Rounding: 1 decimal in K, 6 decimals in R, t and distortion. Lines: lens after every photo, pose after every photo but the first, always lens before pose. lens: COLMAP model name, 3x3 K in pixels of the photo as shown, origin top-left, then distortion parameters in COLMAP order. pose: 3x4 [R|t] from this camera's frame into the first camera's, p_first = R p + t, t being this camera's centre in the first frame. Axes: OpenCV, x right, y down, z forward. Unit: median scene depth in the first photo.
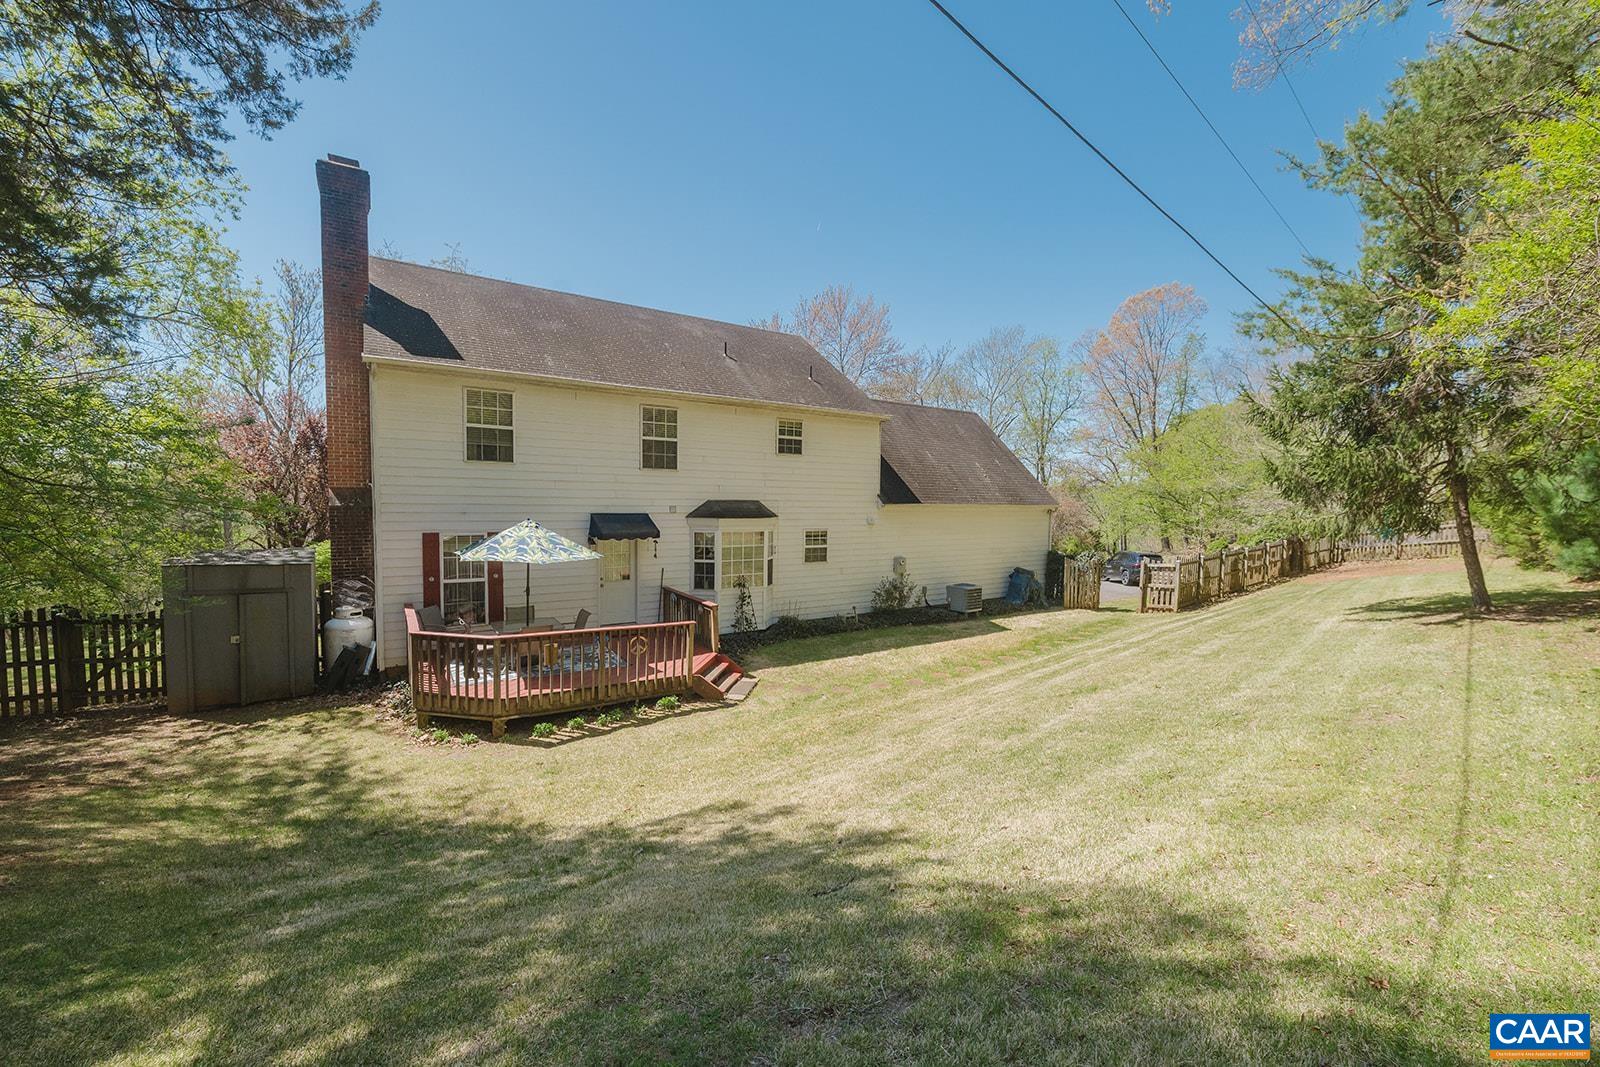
lens RADIAL K [[681.8, 0, 800.0], [0, 681.8, 533.5], [0, 0, 1]] dist [-0.008984, -0.000270]
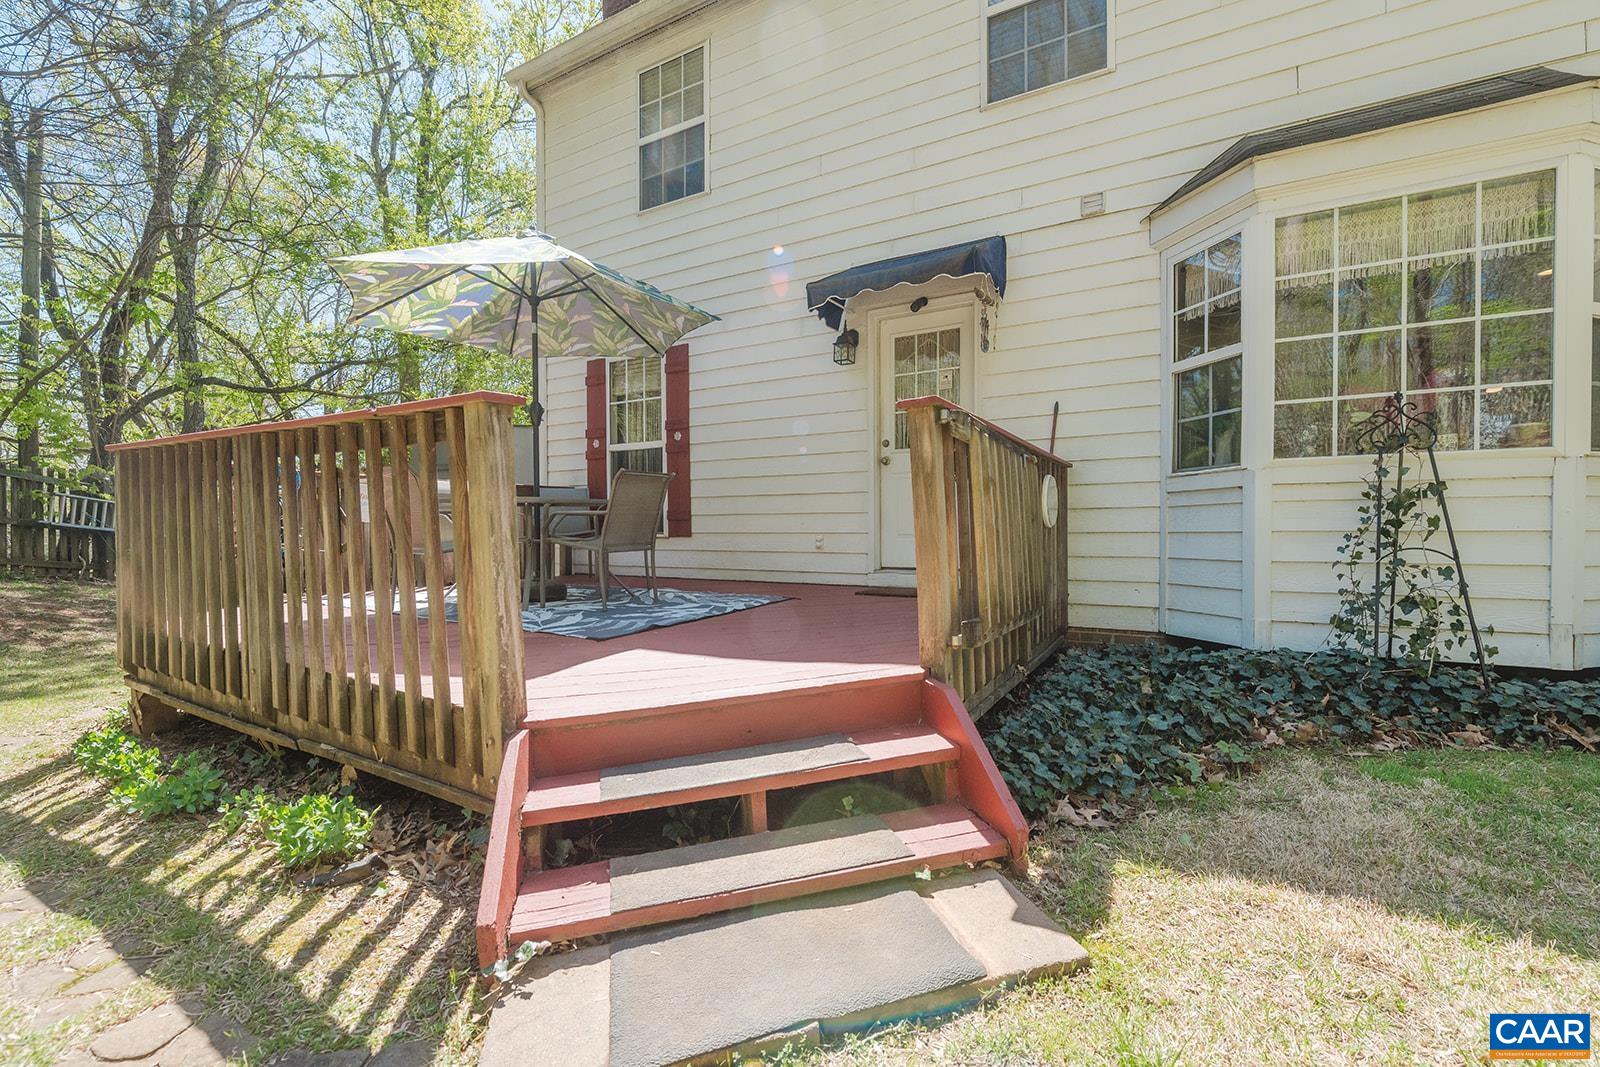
lens RADIAL K [[681.8, 0, 800.0], [0, 681.8, 533.5], [0, 0, 1]] dist [-0.008984, -0.000270]
pose [[0.444604, 0.007547, -0.895696, 0.026550], [-0.037599, 0.999240, -0.010244, 0.123327], [0.894938, 0.038232, 0.444550, 0.798132]]
